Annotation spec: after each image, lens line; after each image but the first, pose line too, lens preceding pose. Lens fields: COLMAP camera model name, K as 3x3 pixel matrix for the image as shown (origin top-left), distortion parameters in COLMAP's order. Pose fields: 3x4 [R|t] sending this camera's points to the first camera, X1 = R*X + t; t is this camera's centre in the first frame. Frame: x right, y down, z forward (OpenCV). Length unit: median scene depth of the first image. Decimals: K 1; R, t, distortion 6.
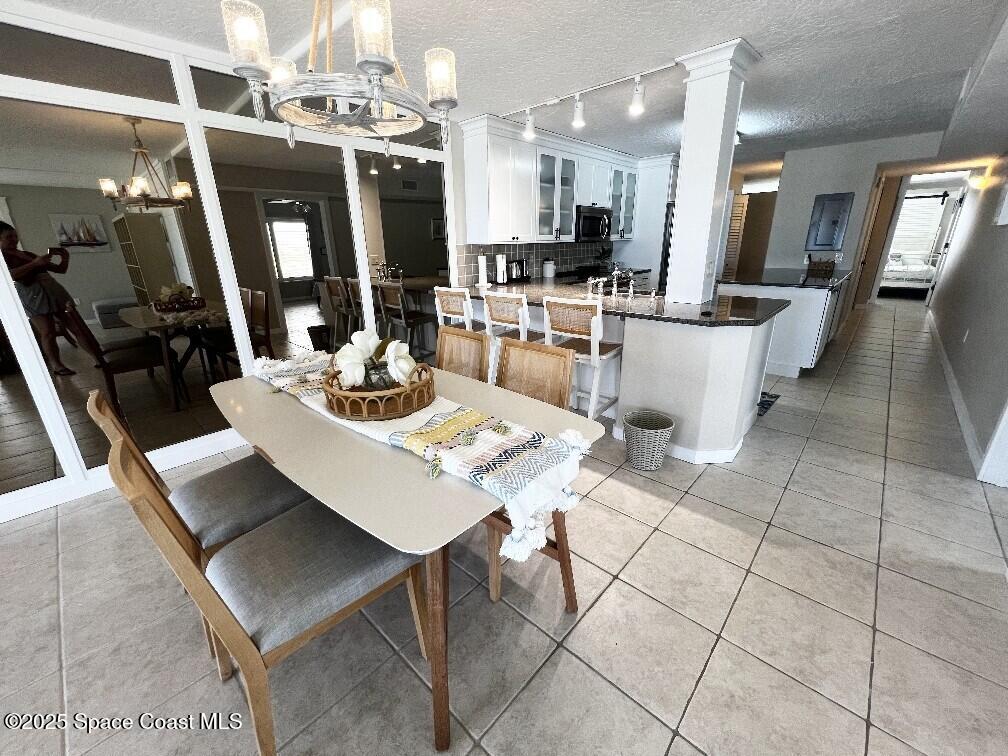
lens RADIAL K [[423.6, 0, 504.0], [0, 423.6, 378.0], [0, 0, 1]] dist [0.028910, 0.000169]
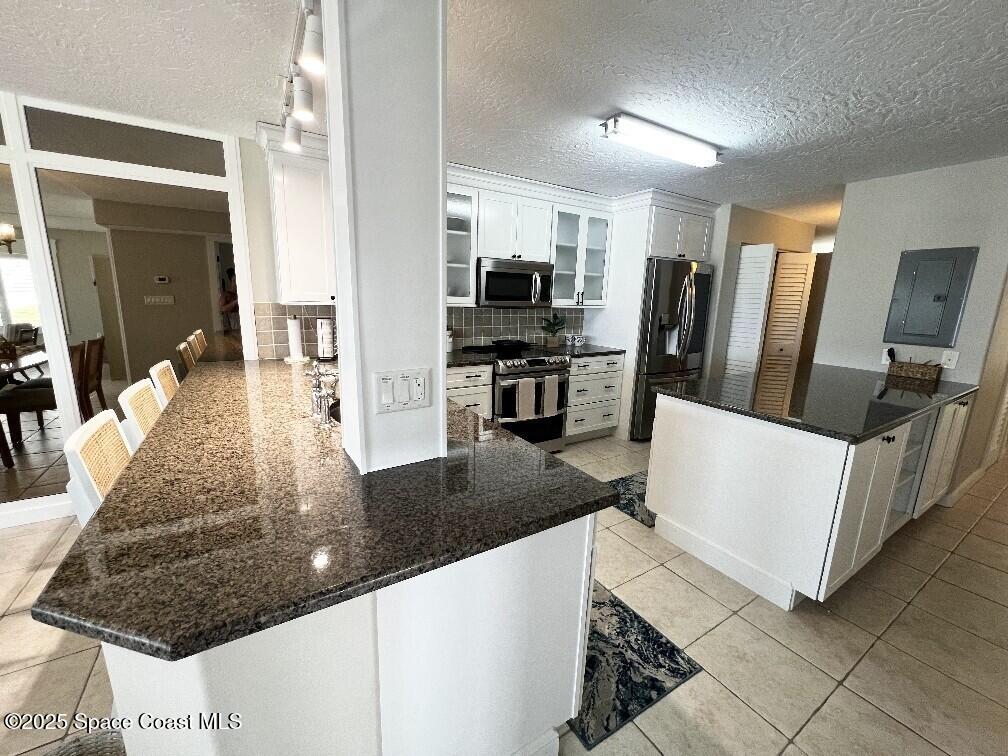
lens RADIAL K [[412.1, 0, 504.0], [0, 412.1, 378.0], [0, 0, 1]] dist [0.000008, 0.000251]
pose [[0.958856, 0.088810, -0.269644, 0.380839], [-0.123801, 0.985546, -0.115638, -0.124595], [0.255476, 0.144263, 0.955992, 0.361248]]
